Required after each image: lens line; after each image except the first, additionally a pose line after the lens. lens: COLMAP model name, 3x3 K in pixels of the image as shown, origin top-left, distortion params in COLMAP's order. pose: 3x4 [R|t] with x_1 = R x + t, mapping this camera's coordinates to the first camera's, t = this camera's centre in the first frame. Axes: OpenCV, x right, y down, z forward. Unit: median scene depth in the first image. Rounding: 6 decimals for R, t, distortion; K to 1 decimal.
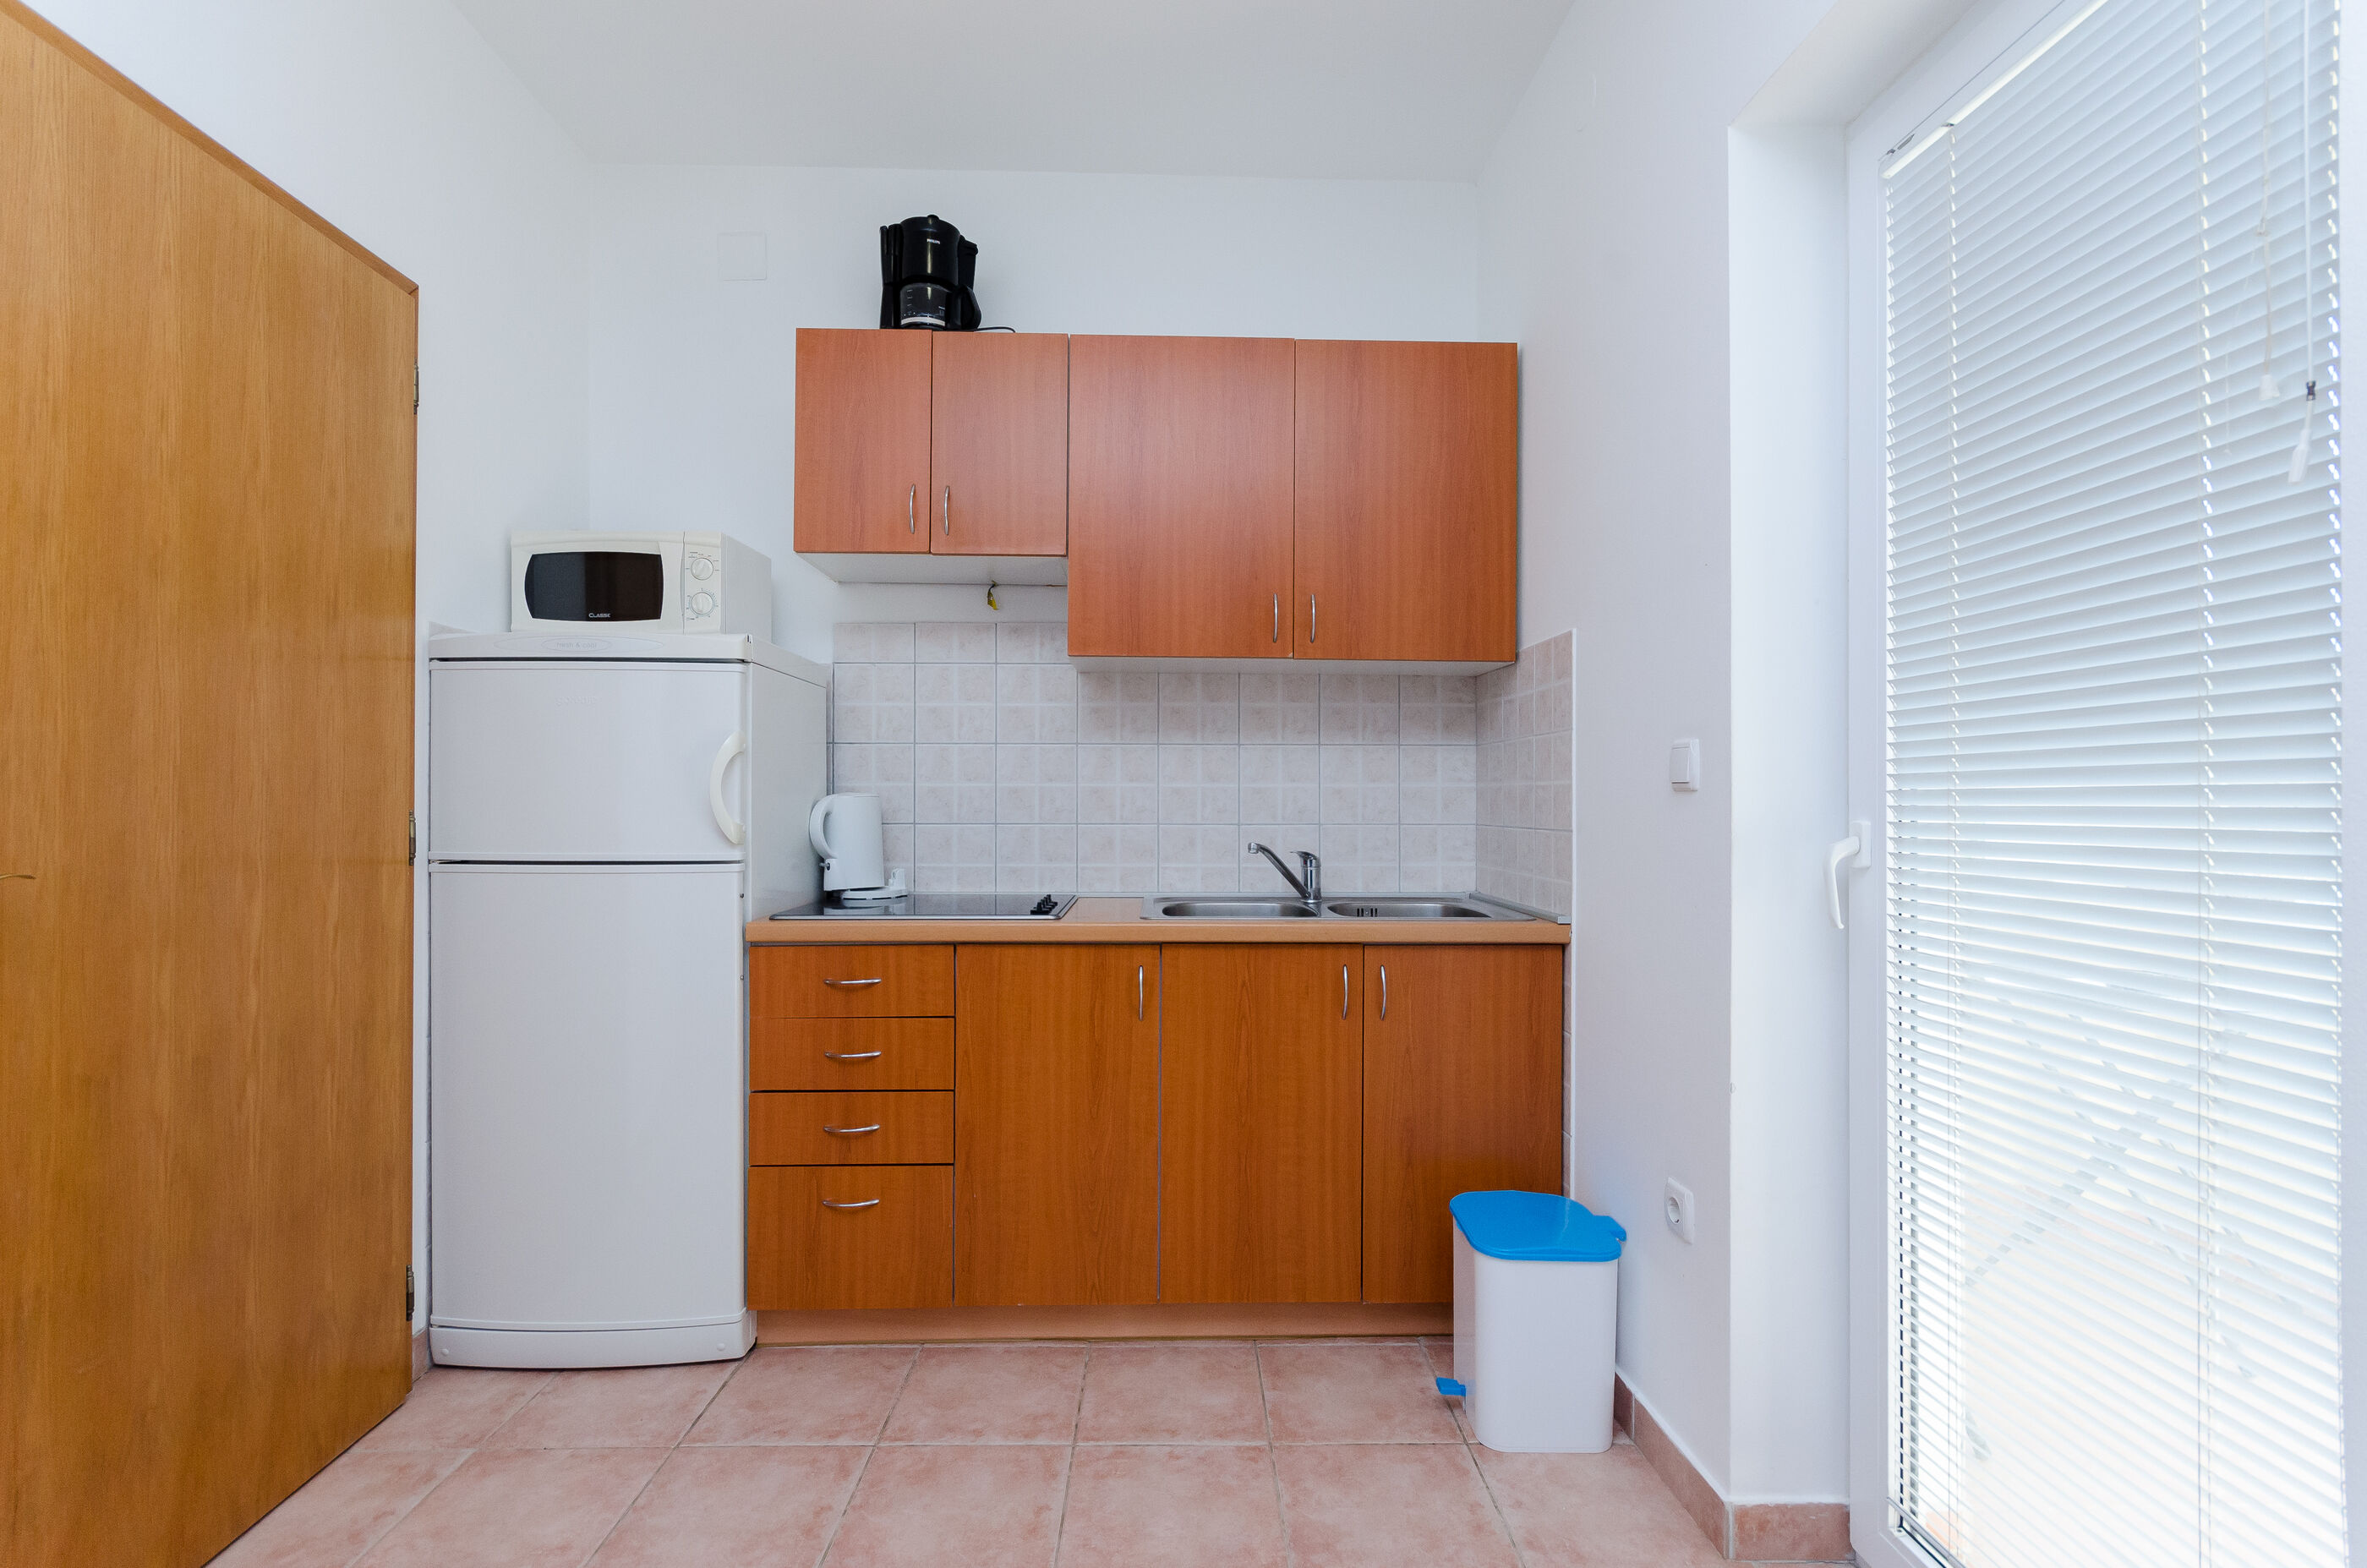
lens RADIAL K [[1046.4, 0, 1176.7], [0, 1046.4, 804.1], [0, 0, 1]] dist [-0.010062, -0.000077]
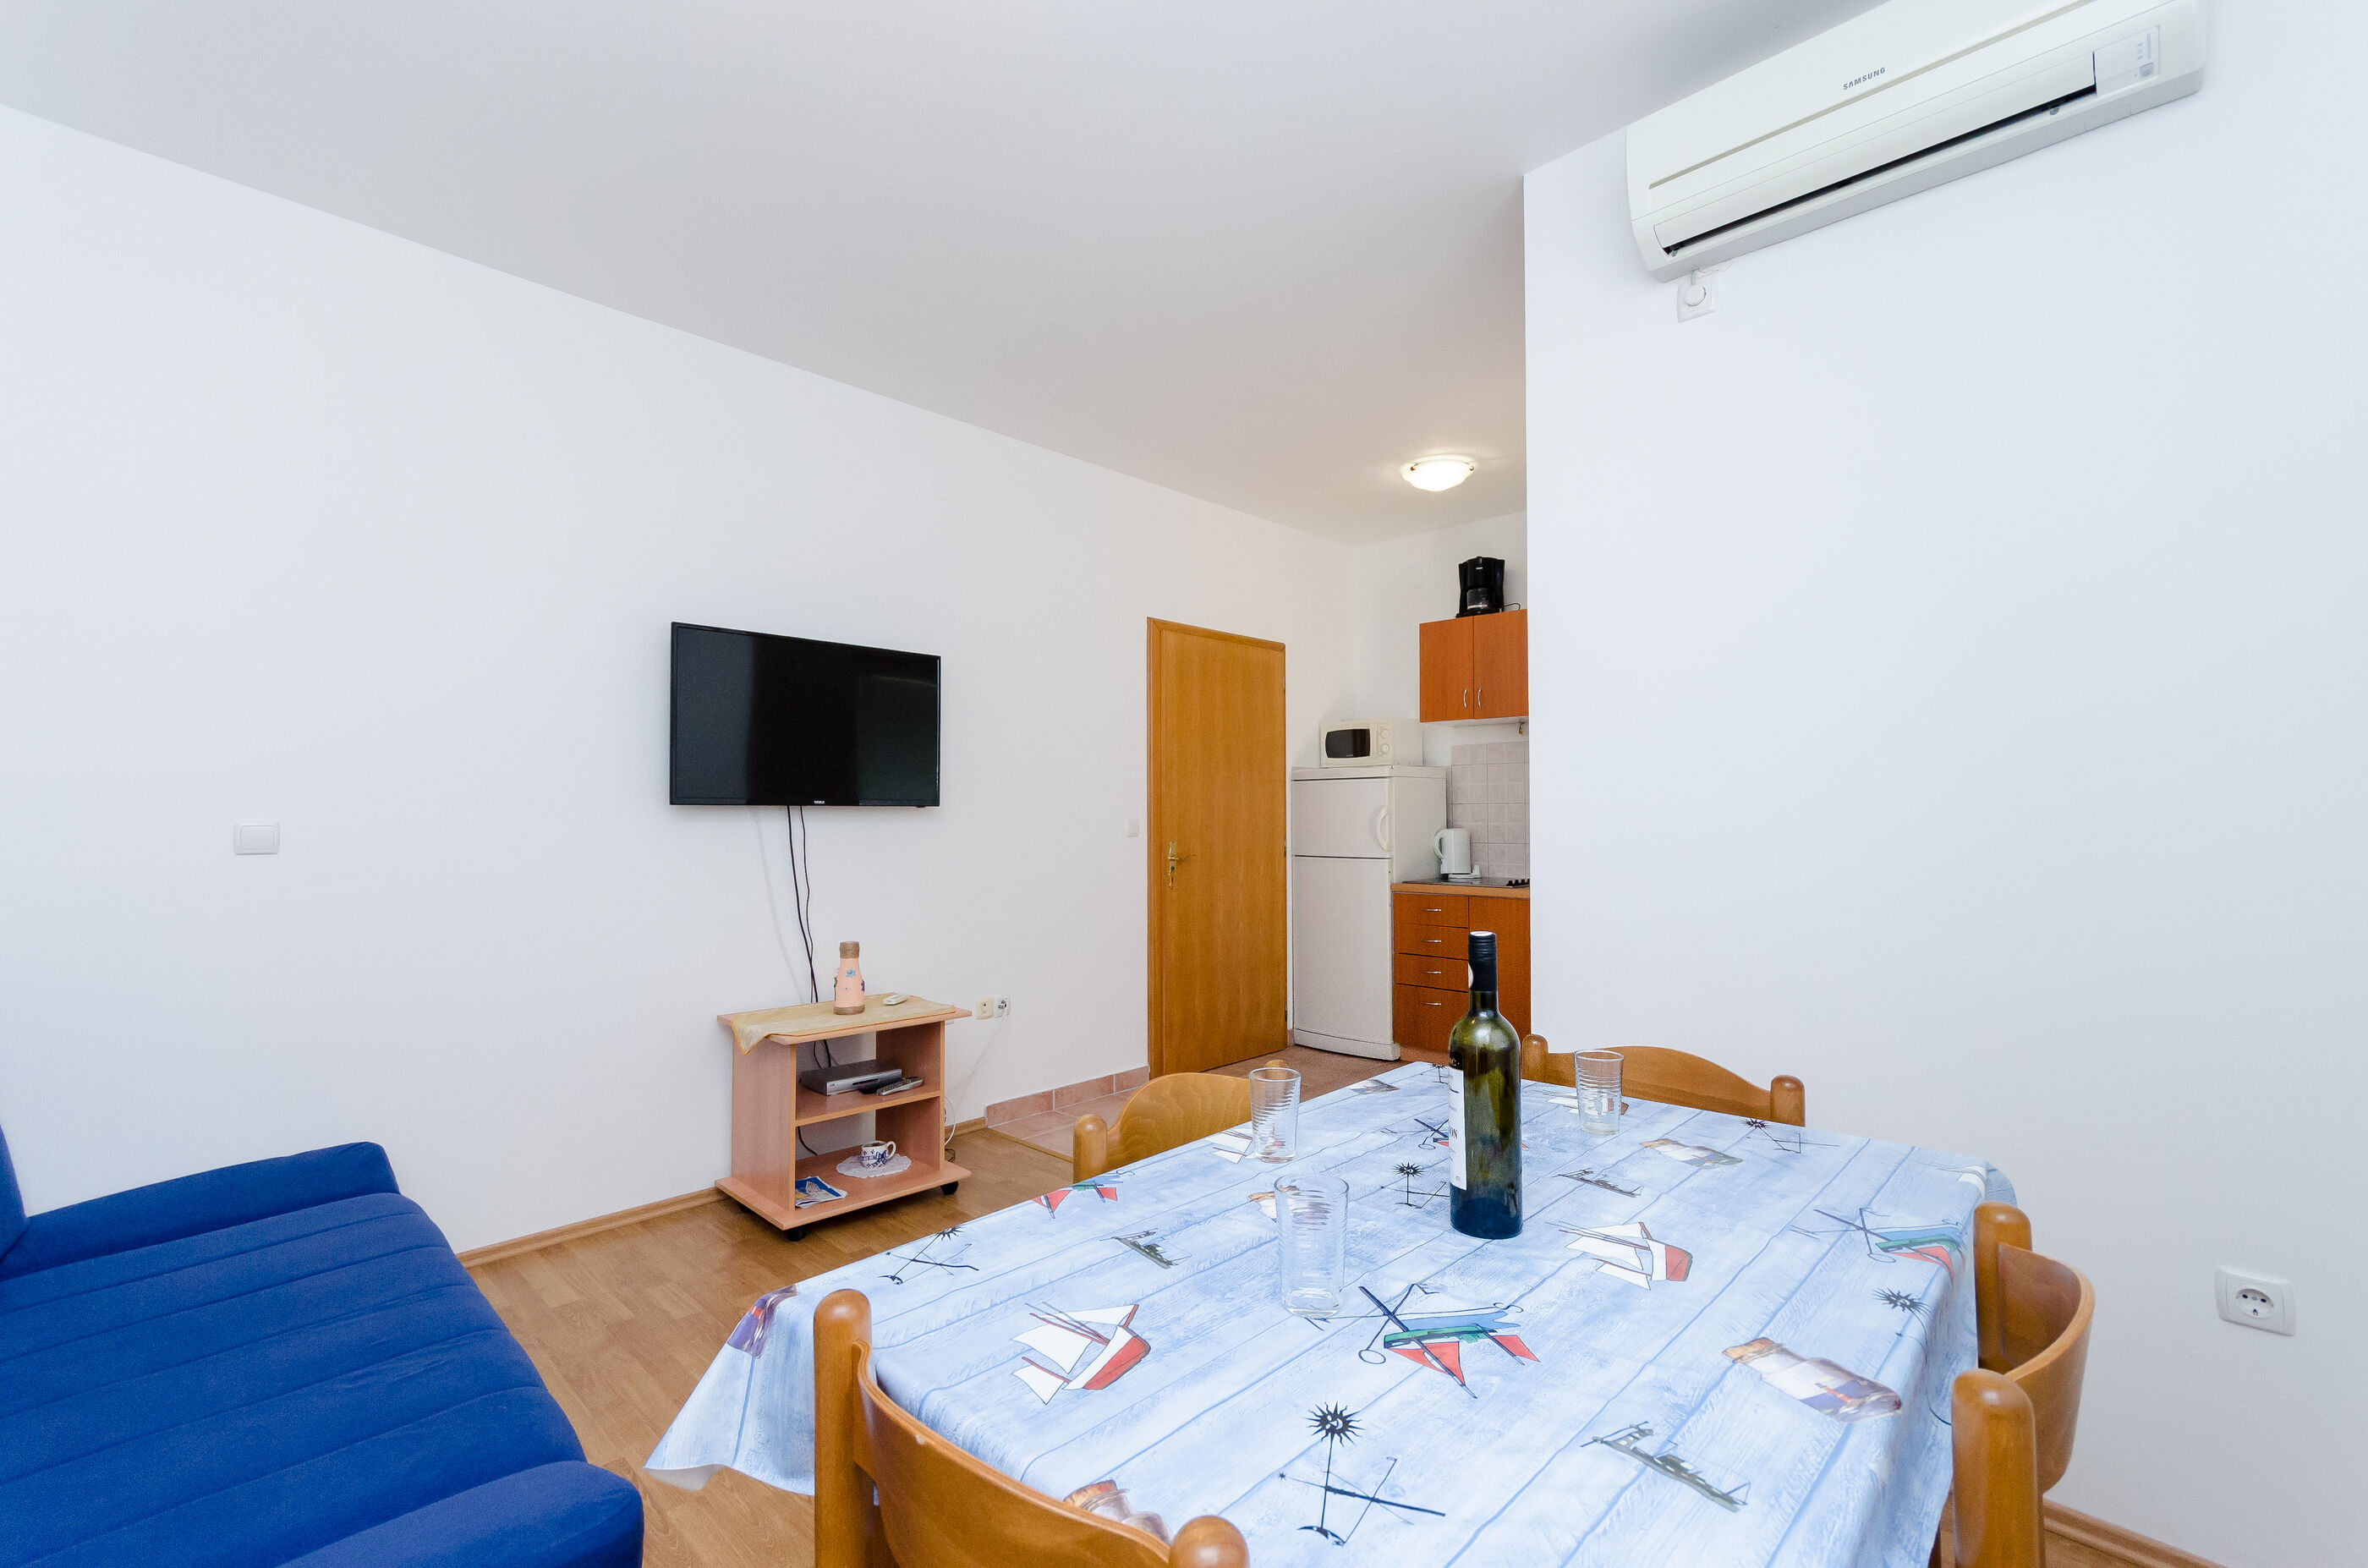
lens RADIAL K [[1046.9, 0, 1177.2], [0, 1046.9, 804.1], [0, 0, 1]] dist [-0.010062, -0.000077]
pose [[0.685795, -0.012183, -0.727693, 0.946903], [0.008406, 0.999926, -0.008819, -0.050647], [0.727747, -0.000069, 0.685846, -0.968576]]
